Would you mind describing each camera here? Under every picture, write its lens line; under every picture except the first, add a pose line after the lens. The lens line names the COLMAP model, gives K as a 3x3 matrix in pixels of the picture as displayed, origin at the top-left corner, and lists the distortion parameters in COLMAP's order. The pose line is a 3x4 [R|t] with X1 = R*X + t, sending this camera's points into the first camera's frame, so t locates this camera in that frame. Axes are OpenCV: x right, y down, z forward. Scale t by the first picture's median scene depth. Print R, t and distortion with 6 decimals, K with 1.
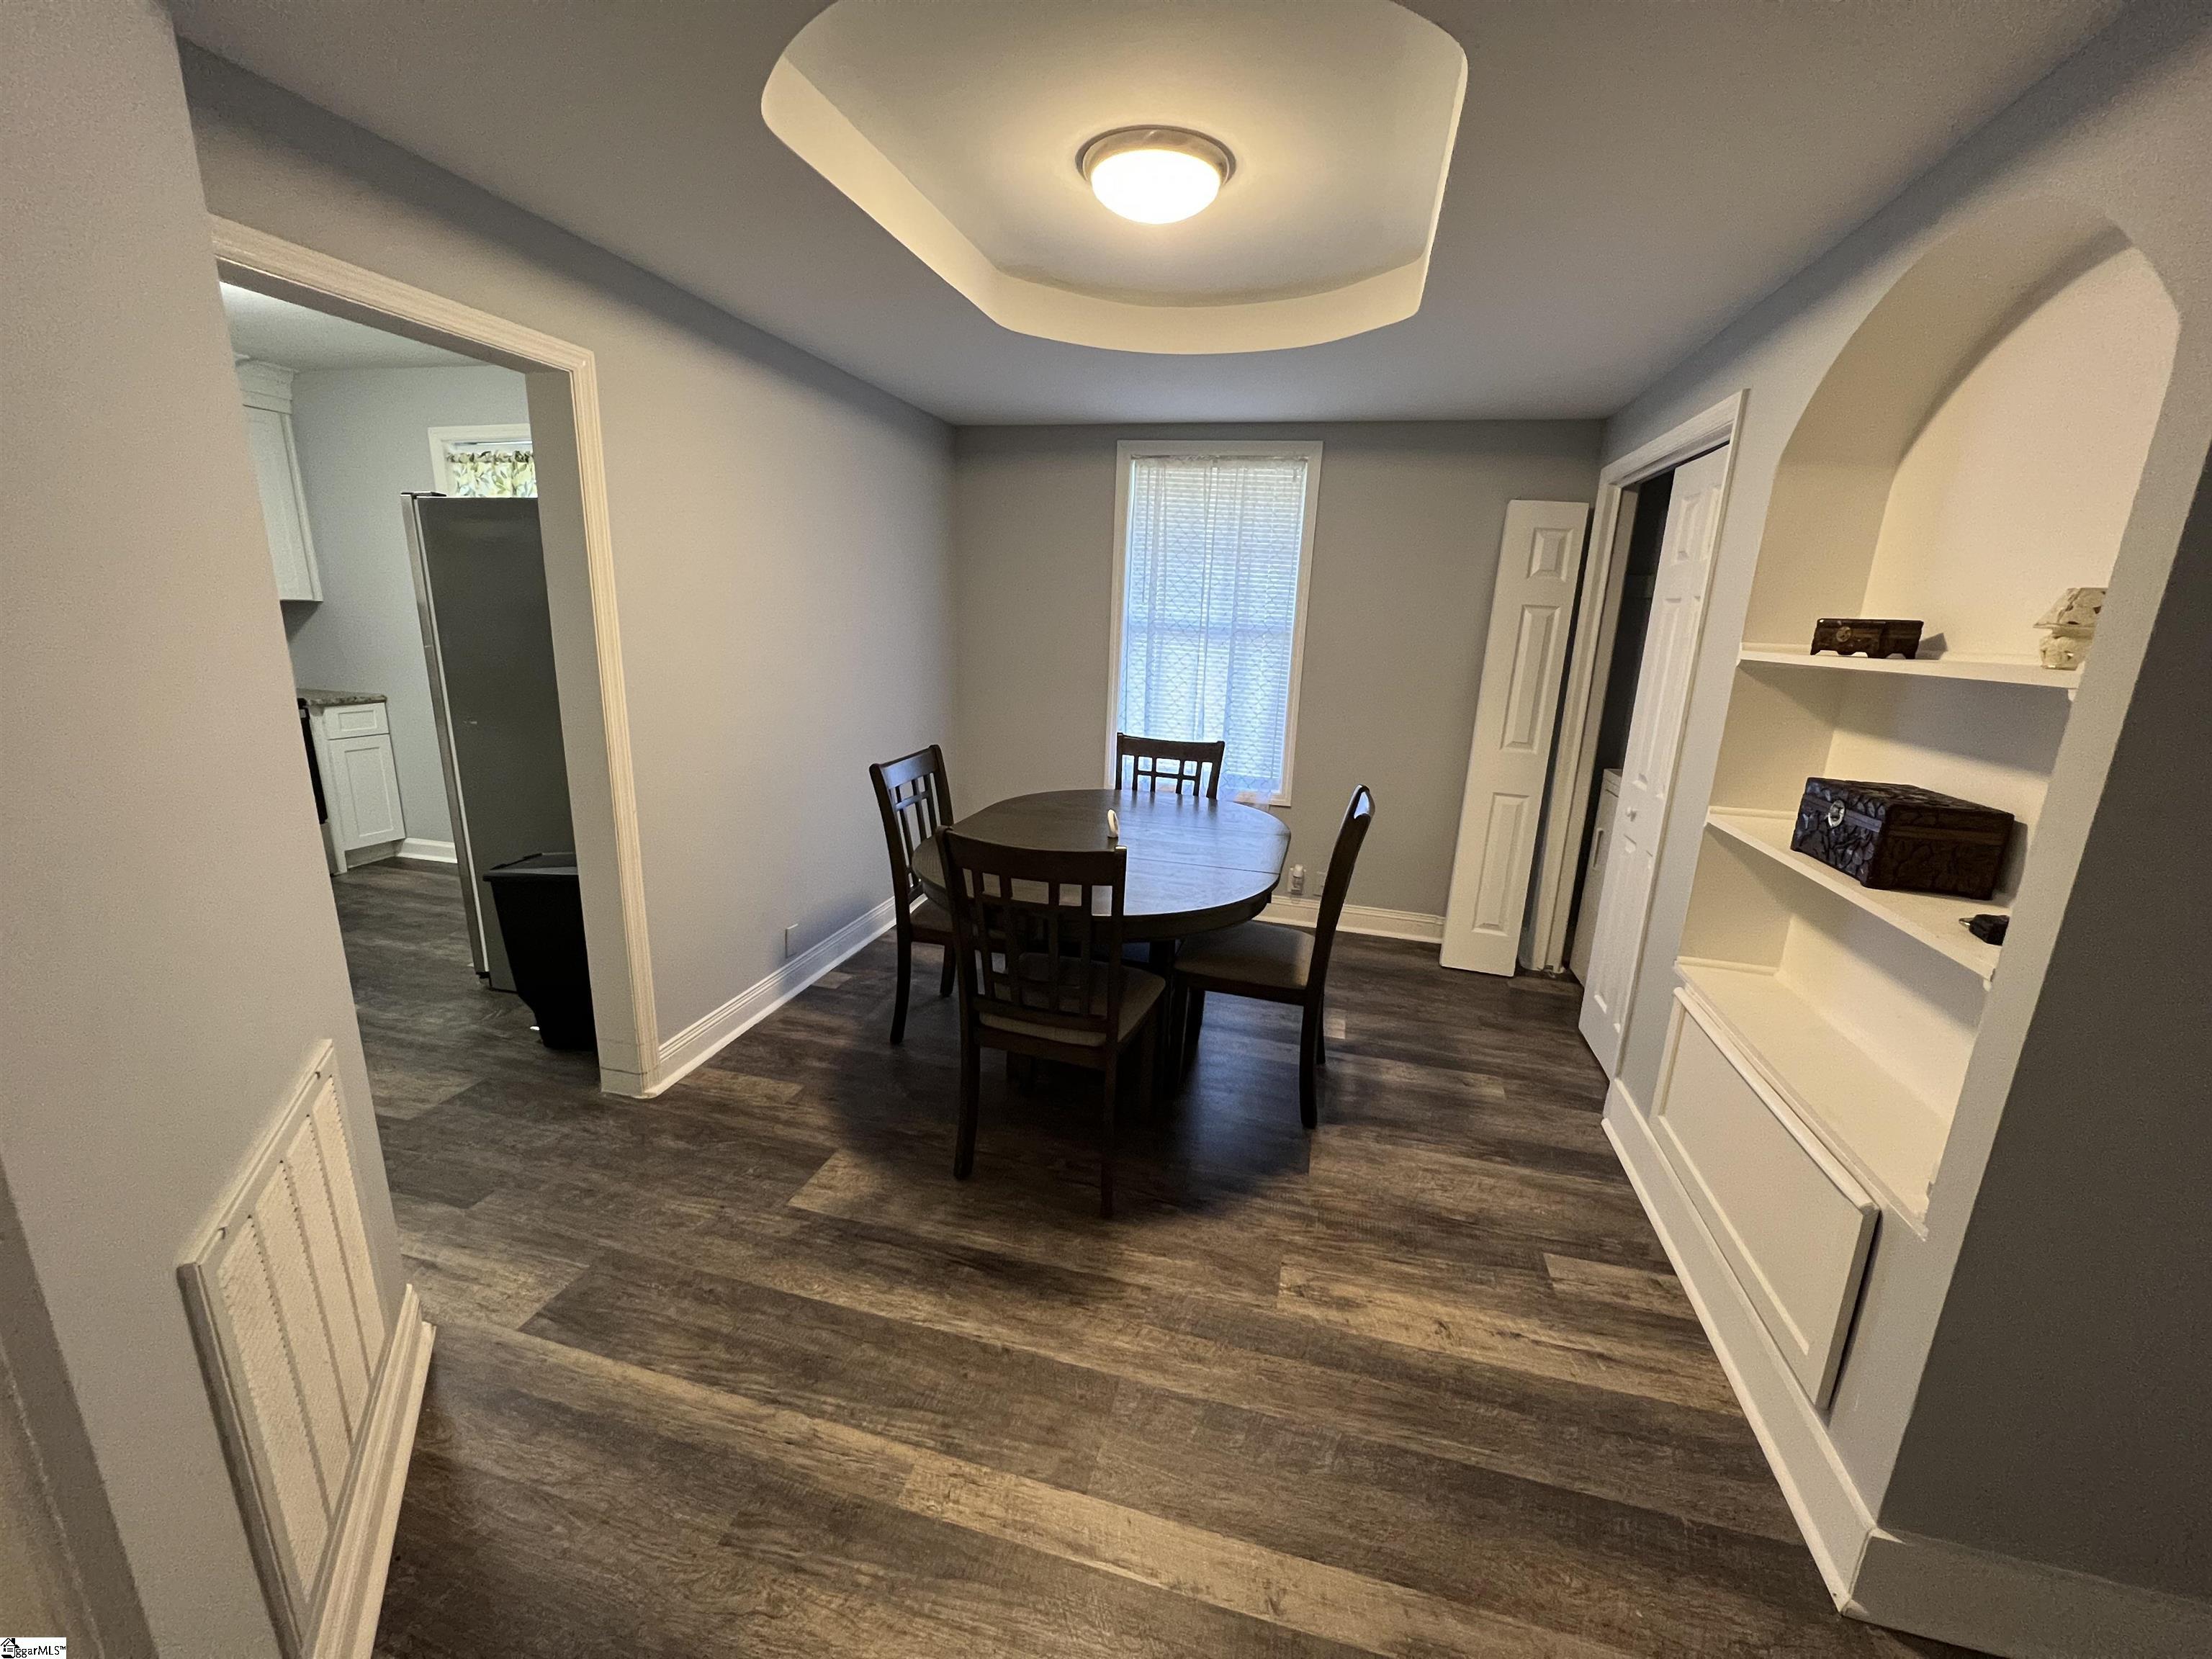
lens RADIAL K [[884.0, 0, 1110.6], [0, 884.0, 828.6], [0, 0, 1]] dist [-0.001303, 0.000371]
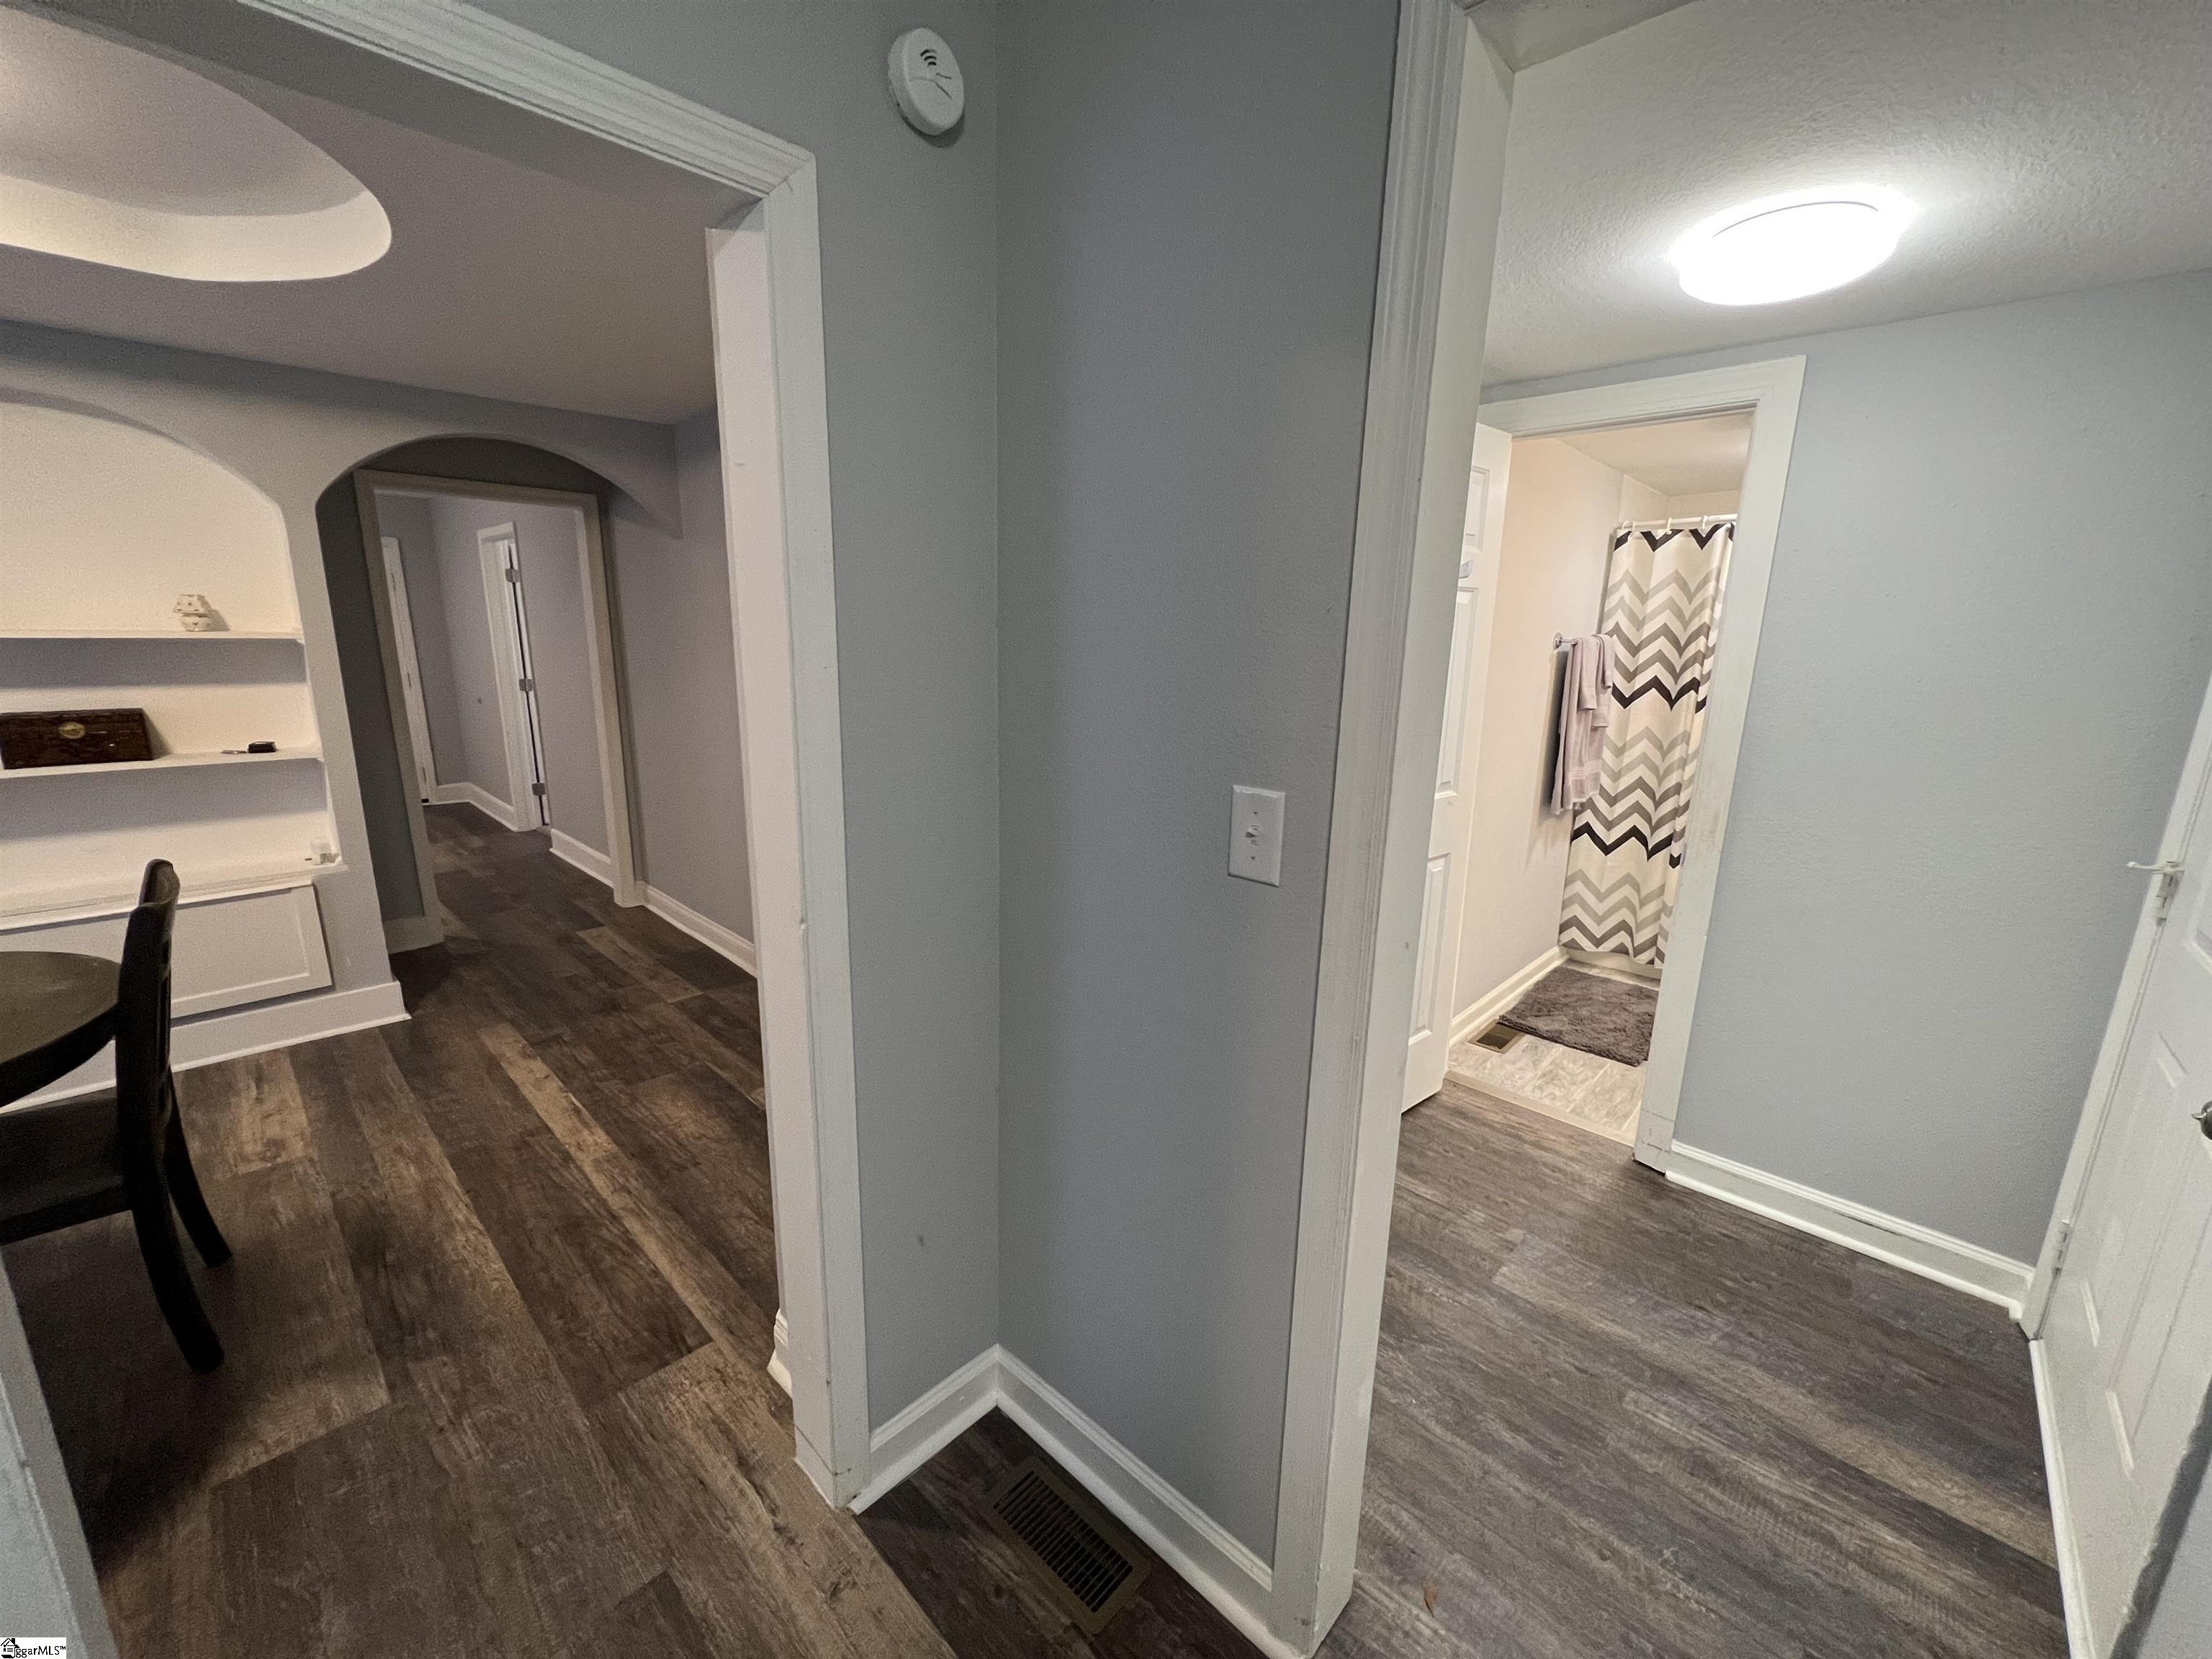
lens RADIAL K [[884.0, 0, 1110.6], [0, 884.0, 828.6], [0, 0, 1]] dist [-0.001303, 0.000371]
pose [[-0.873357, -0.153418, 0.462289, -1.214322], [0.068949, 0.900604, 0.429137, -0.320243], [-0.482176, 0.406664, -0.775970, 1.105323]]
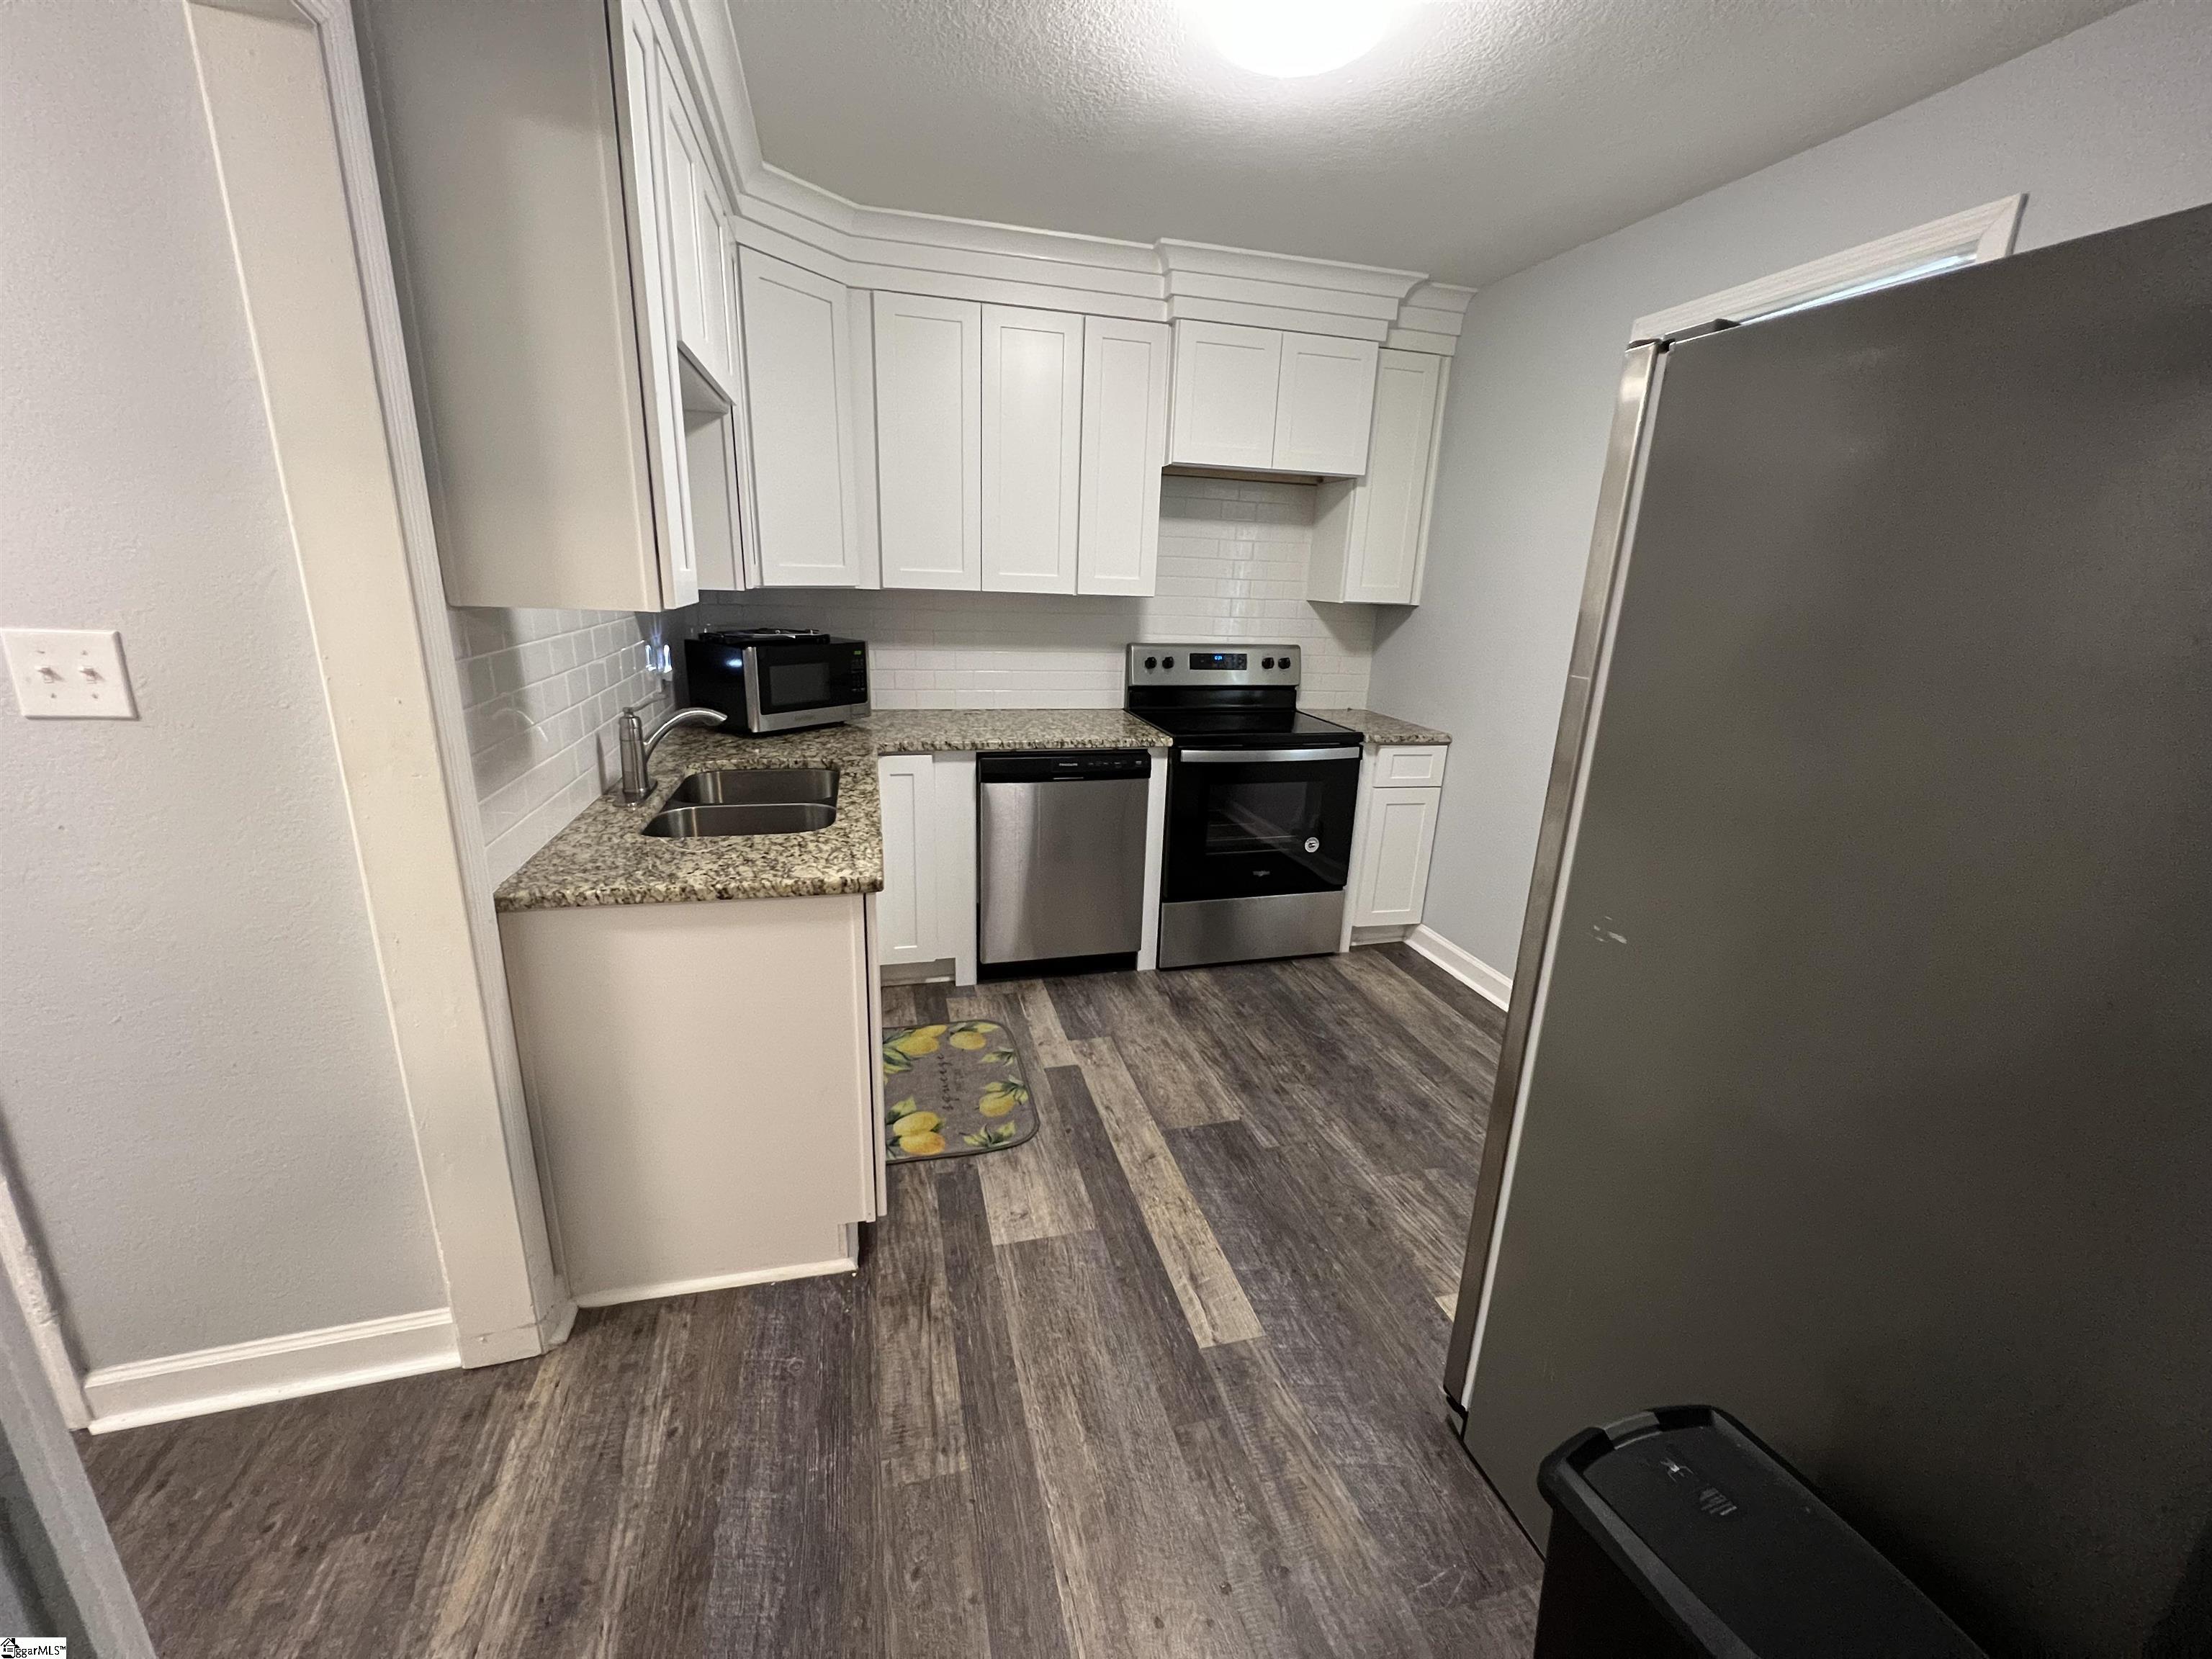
lens RADIAL K [[884.0, 0, 1110.6], [0, 884.0, 828.6], [0, 0, 1]] dist [-0.001303, 0.000371]
pose [[0.496980, 0.230639, -0.836550, -0.723344], [-0.230515, 0.964485, 0.128966, -0.229978], [0.836584, 0.128744, 0.532496, 0.838321]]
